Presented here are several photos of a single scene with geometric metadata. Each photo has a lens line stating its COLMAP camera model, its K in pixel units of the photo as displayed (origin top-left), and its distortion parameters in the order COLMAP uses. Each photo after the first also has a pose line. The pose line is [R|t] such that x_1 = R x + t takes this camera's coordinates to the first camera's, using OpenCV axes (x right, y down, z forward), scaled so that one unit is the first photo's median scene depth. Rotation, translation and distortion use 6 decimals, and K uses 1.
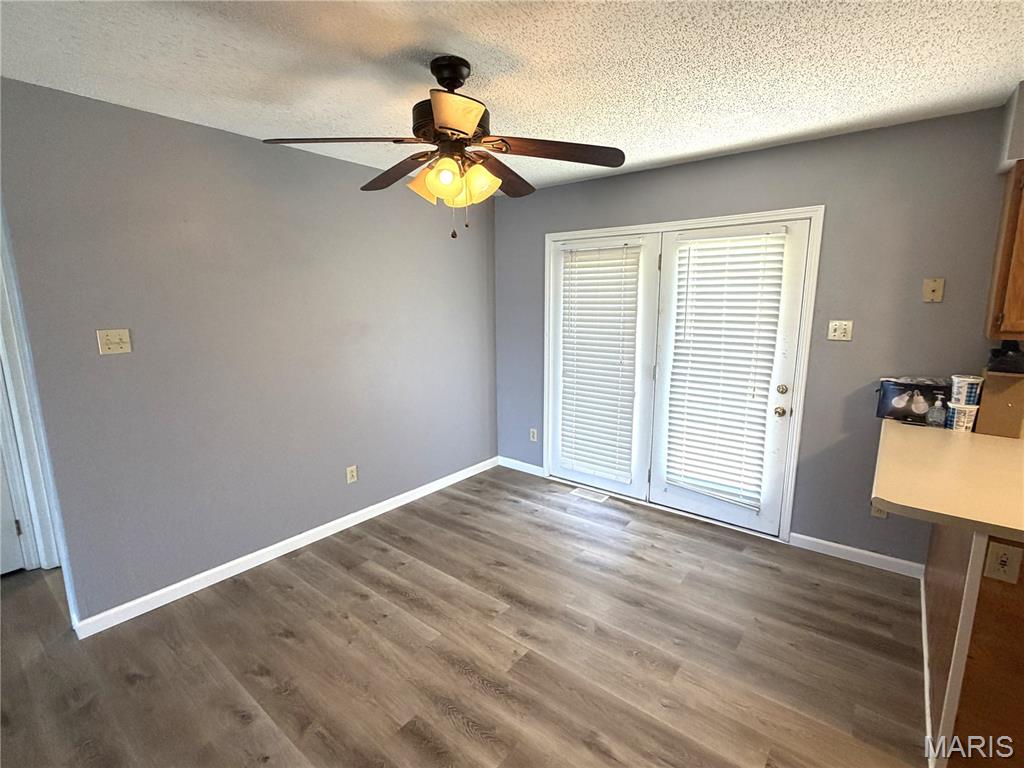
lens RADIAL K [[476.2, 0, 509.6], [0, 476.2, 382.8], [0, 0, 1]] dist [-0.004402, 0.001591]
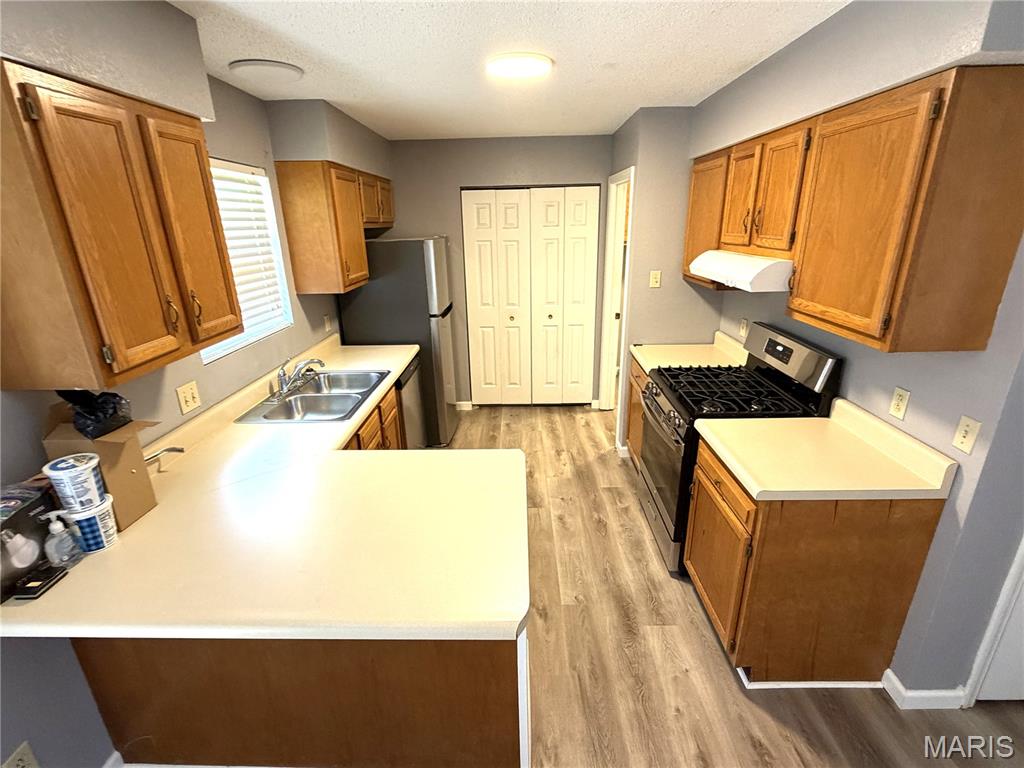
lens RADIAL K [[476.2, 0, 509.0], [0, 476.2, 384.1], [0, 0, 1]] dist [-0.004402, 0.001591]
pose [[-0.612163, -0.234236, 0.755242, 0.230080], [0.165582, 0.895969, 0.412095, -0.233215], [-0.773201, 0.377324, -0.509694, 0.817319]]
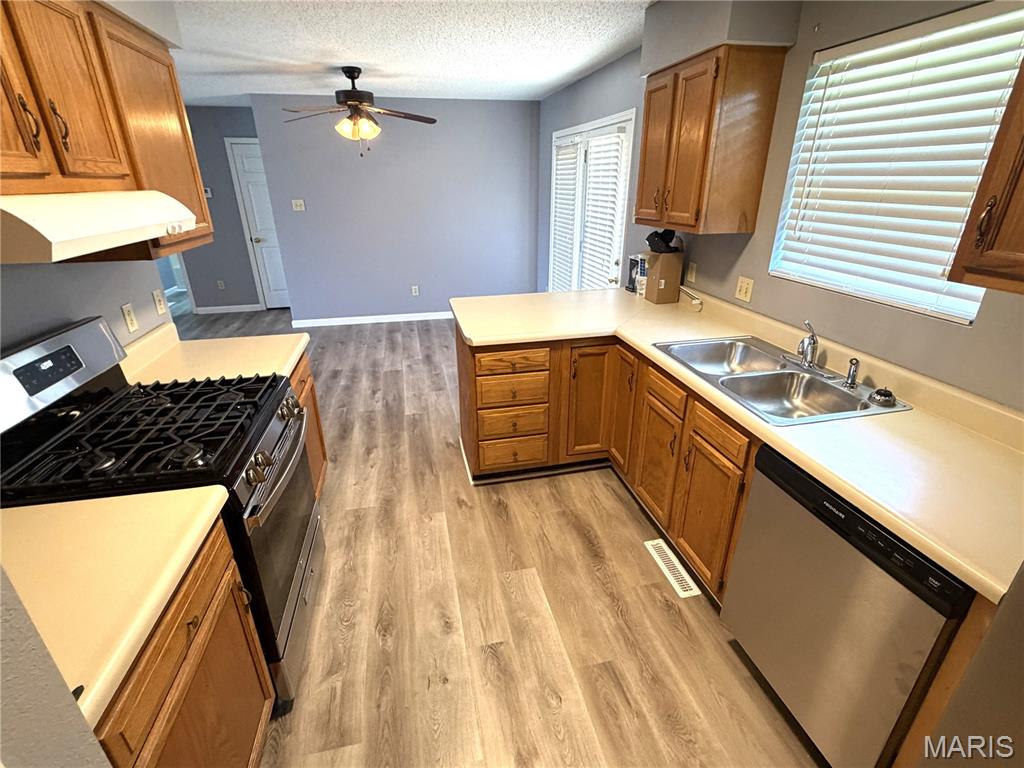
lens RADIAL K [[476.2, 0, 510.7], [0, 476.2, 381.9], [0, 0, 1]] dist [-0.004402, 0.001591]
pose [[0.781687, 0.246487, -0.572895, 1.447594], [-0.109451, 0.958547, 0.263073, 0.018297], [0.613991, -0.142937, 0.776263, -0.286907]]
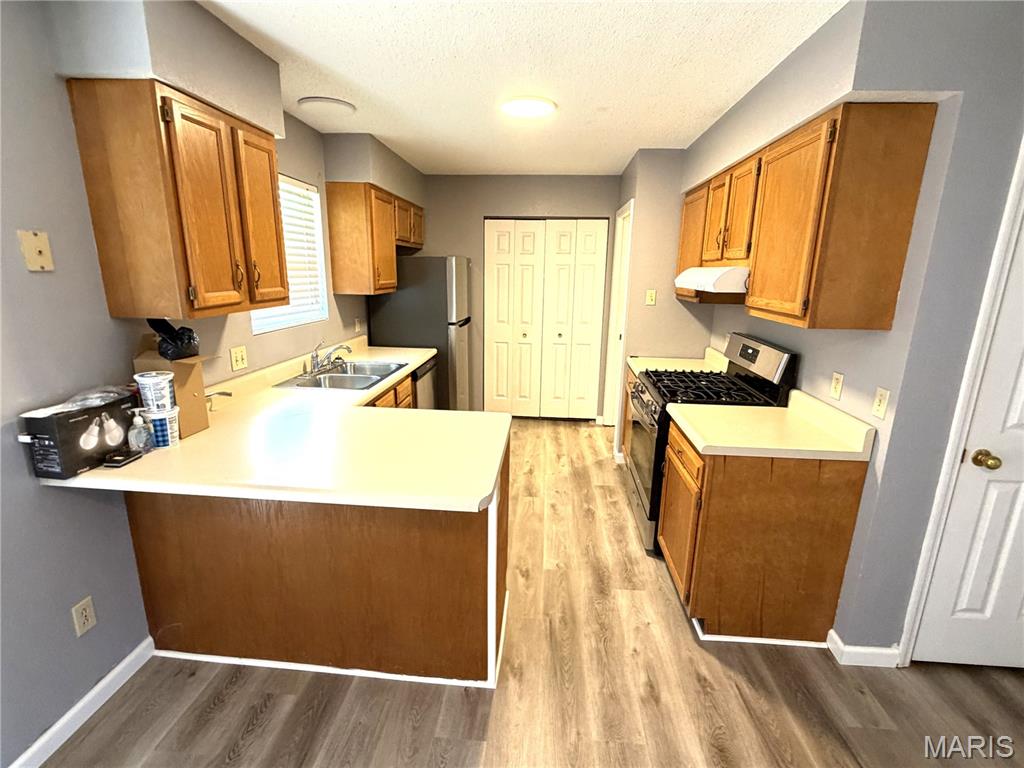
lens RADIAL K [[476.2, 0, 511.3], [0, 476.2, 382.5], [0, 0, 1]] dist [-0.004402, 0.001591]
pose [[-0.563111, -0.190575, 0.804106, 0.051011], [0.133893, 0.939148, 0.316345, -0.153938], [-0.815462, 0.285802, -0.503328, 0.887158]]
